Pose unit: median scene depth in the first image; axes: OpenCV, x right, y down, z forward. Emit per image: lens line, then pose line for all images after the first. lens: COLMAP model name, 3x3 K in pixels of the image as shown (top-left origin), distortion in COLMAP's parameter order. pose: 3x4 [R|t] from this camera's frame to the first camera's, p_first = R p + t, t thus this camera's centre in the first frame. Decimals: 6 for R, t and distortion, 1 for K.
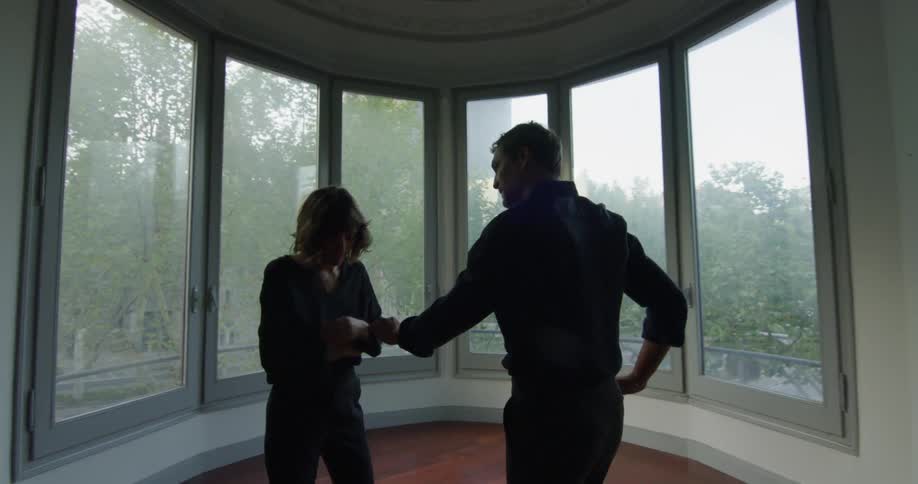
lens RADIAL K [[433.6, 0, 459.0], [0, 433.6, 242.0], [0, 0, 1]] dist [-0.020171, -0.000026]
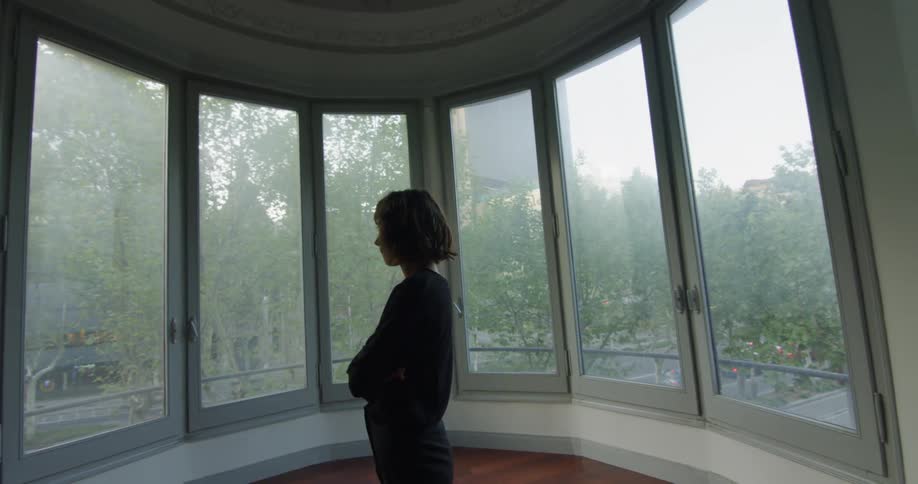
lens RADIAL K [[433.6, 0, 459.0], [0, 433.6, 242.0], [0, 0, 1]] dist [-0.020171, -0.000026]
pose [[0.983944, -0.076818, -0.161098, 0.220663], [0.071733, 0.996732, -0.037154, 0.009148], [0.163425, 0.025001, 0.986239, 0.085689]]
